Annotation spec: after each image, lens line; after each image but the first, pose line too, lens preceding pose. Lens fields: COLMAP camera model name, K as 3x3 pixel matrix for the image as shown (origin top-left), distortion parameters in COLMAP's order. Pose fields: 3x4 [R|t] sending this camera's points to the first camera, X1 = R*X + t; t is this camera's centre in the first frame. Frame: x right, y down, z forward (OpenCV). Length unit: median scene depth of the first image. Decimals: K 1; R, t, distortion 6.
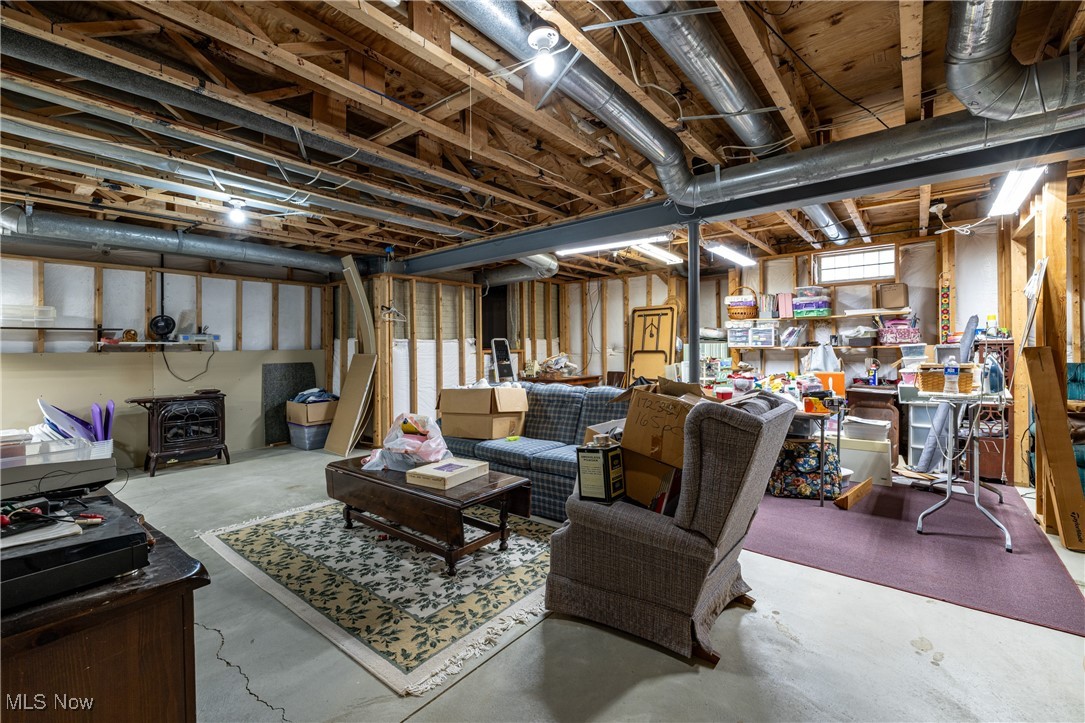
lens RADIAL K [[461.0, 0, 539.2], [0, 461.0, 354.1], [0, 0, 1]] dist [0.004467, -0.001585]
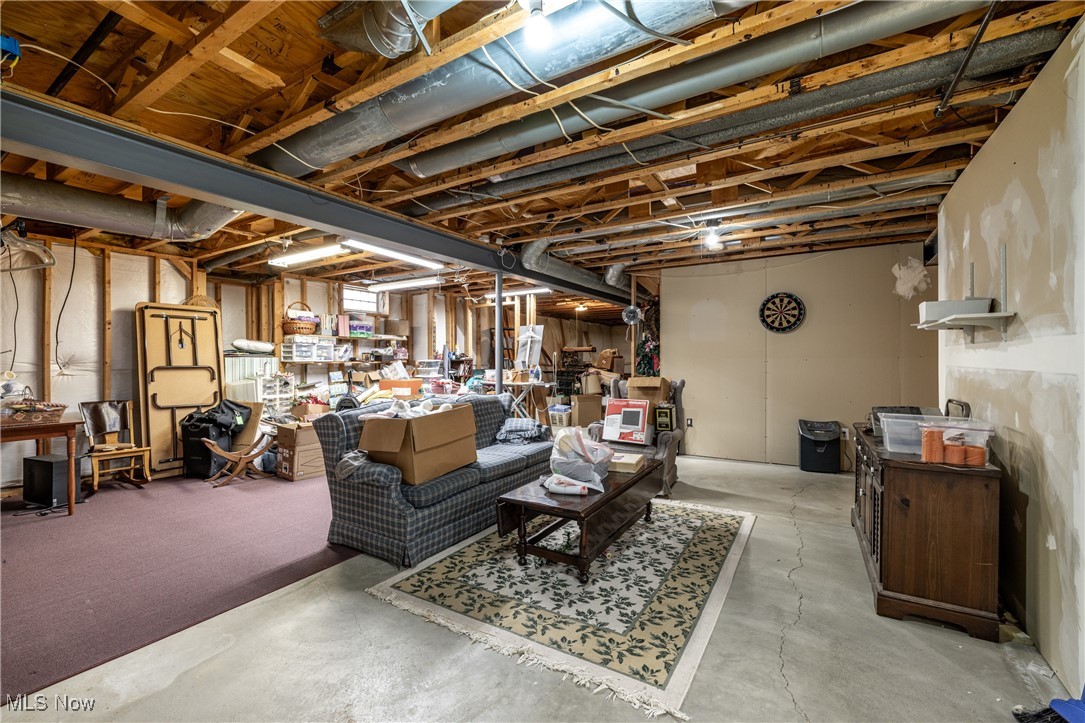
lens RADIAL K [[461.0, 0, 536.6], [0, 461.0, 362.6], [0, 0, 1]] dist [0.004467, -0.001585]
pose [[-0.131195, 0.005301, 0.991342, -1.386829], [0.019850, 0.999799, -0.002719, -0.000902], [-0.991158, 0.019322, -0.131274, 1.369406]]
